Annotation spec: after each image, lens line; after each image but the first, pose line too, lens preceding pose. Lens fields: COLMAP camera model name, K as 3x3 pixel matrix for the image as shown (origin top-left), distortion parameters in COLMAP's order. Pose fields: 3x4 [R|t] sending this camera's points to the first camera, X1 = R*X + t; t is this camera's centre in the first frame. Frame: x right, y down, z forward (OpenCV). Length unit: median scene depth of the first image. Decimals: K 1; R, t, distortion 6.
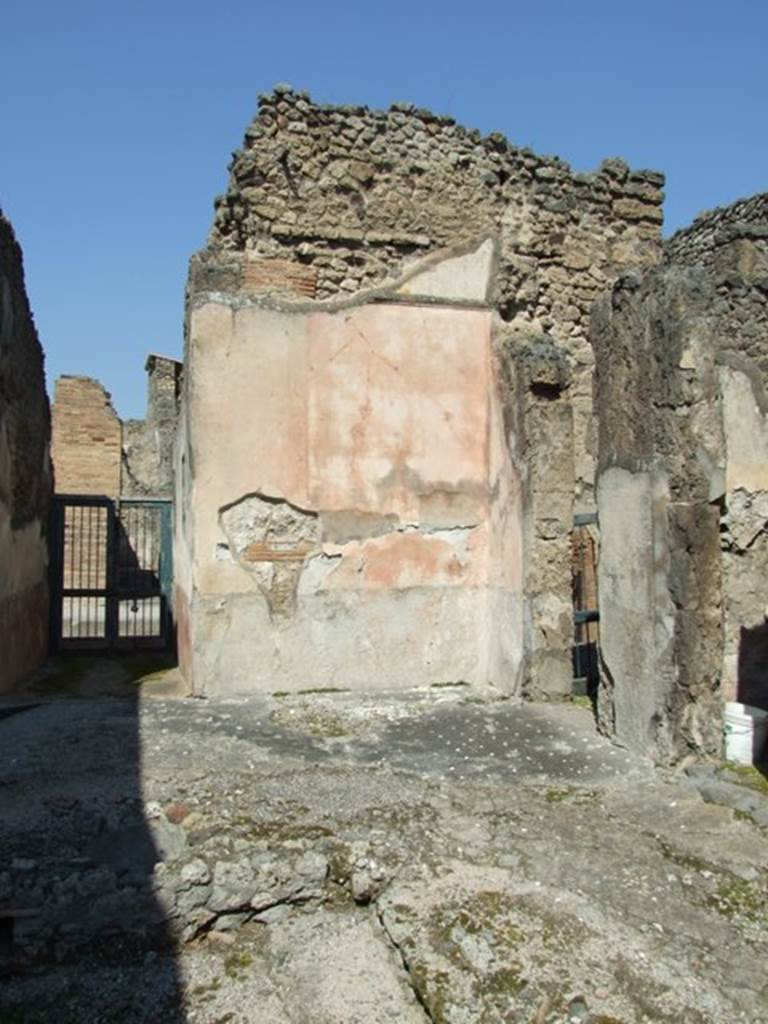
lens RADIAL K [[1045.0, 0, 573.2], [0, 1045.0, 508.5], [0, 0, 1]] dist [-0.015893, -0.001564]
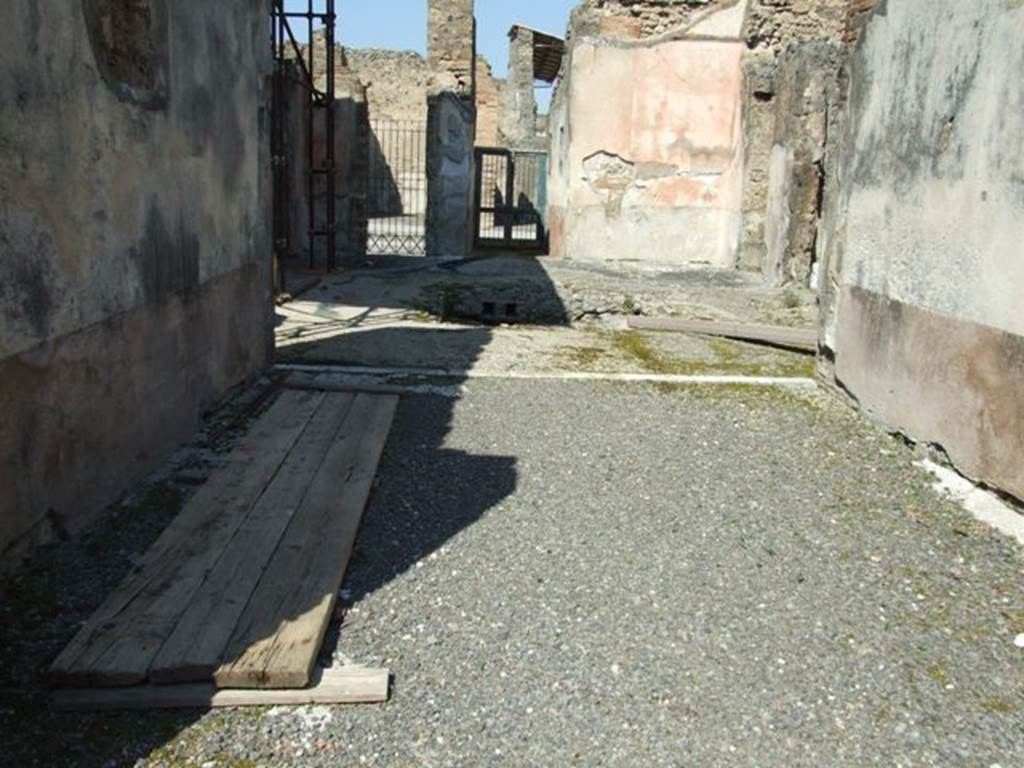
lens RADIAL K [[814.1, 0, 516.1], [0, 814.1, 375.3], [0, 0, 1]] dist [-0.064295, 0.057257]
pose [[0.925018, 0.121716, -0.359899, 0.118721], [-0.026038, 0.965375, 0.259562, 0.000971], [0.379030, -0.230729, 0.896159, -0.432505]]
